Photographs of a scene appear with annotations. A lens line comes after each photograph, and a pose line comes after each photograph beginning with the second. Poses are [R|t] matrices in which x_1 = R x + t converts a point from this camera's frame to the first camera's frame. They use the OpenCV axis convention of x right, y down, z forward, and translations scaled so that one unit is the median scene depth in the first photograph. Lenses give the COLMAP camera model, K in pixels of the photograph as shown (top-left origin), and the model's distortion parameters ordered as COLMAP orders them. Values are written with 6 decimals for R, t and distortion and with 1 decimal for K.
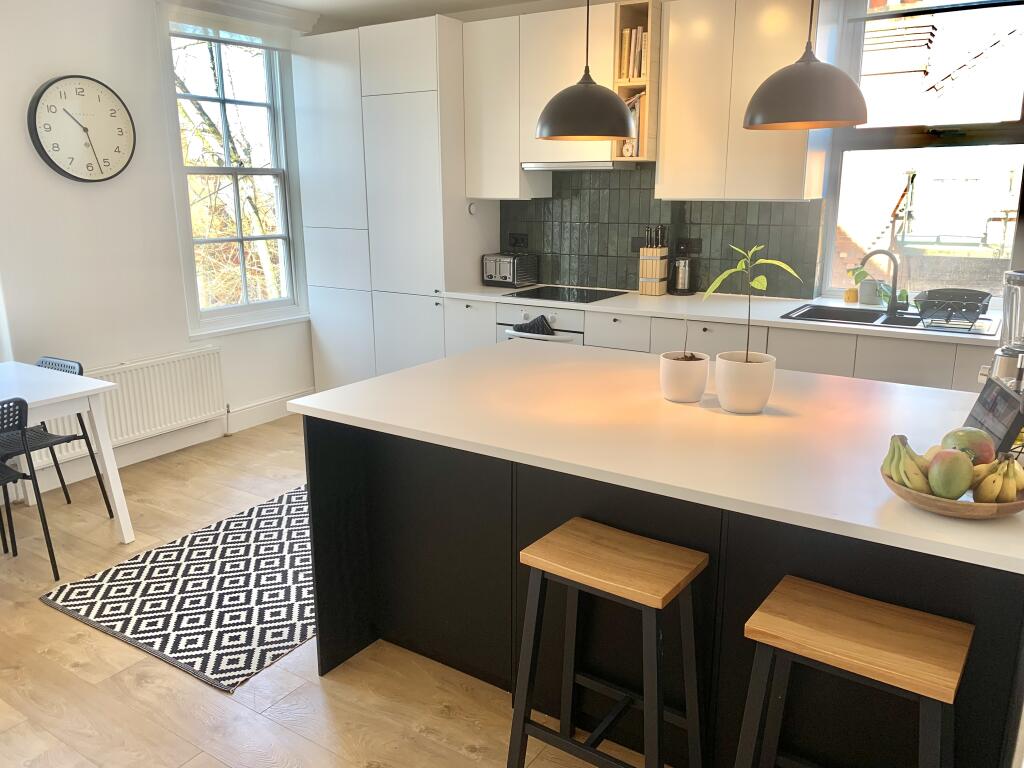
lens RADIAL K [[788.6, 0, 511.8], [0, 788.6, 377.2], [0, 0, 1]] dist [0.026443, -0.015956]
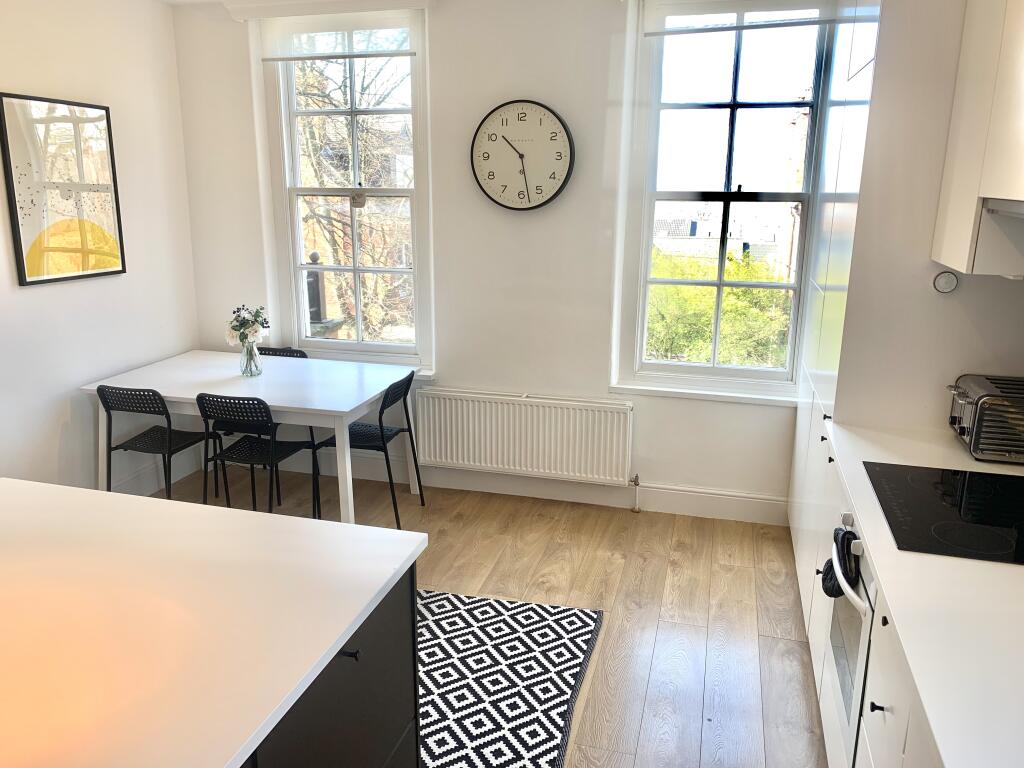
lens RADIAL K [[788.6, 0, 511.3], [0, 788.6, 385.1], [0, 0, 1]] dist [0.026443, -0.015956]
pose [[0.307308, 0.249443, -0.918335, 0.344352], [-0.232917, 0.955397, 0.181568, -0.179048], [0.922666, 0.158098, 0.351700, 0.573323]]
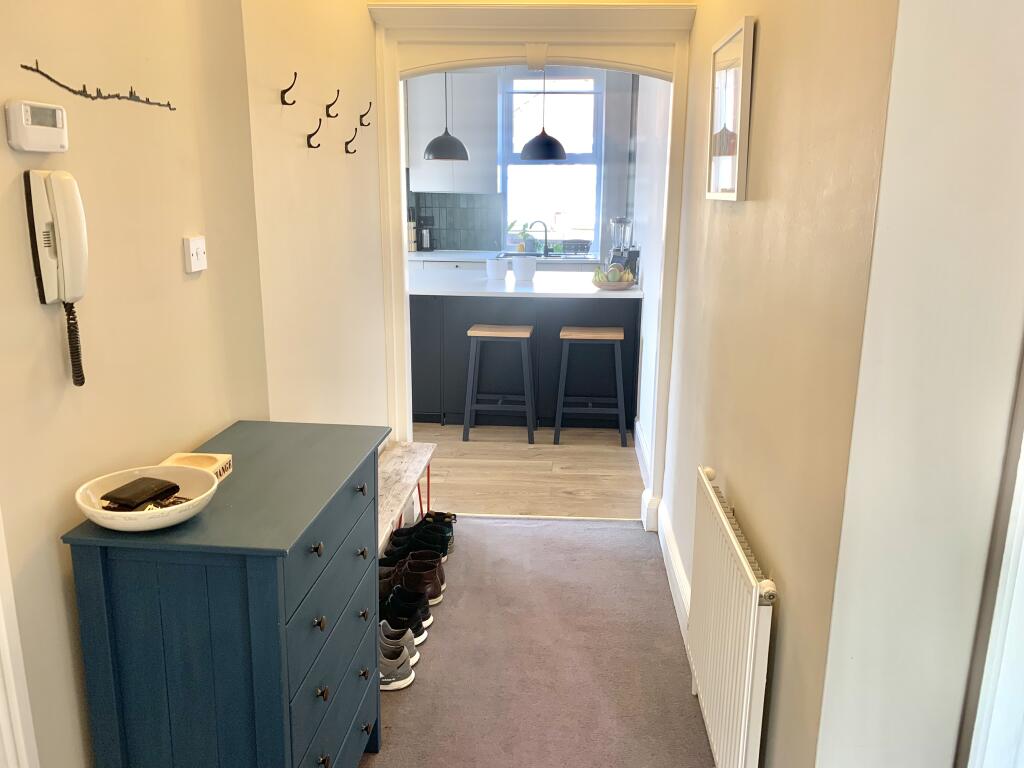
lens RADIAL K [[788.6, 0, 516.0], [0, 788.6, 383.0], [0, 0, 1]] dist [0.026443, -0.015956]
pose [[0.872578, -0.101408, 0.477834, -0.686479], [0.097468, 0.994688, 0.033110, 0.207511], [-0.478653, 0.017682, 0.877826, -0.807067]]
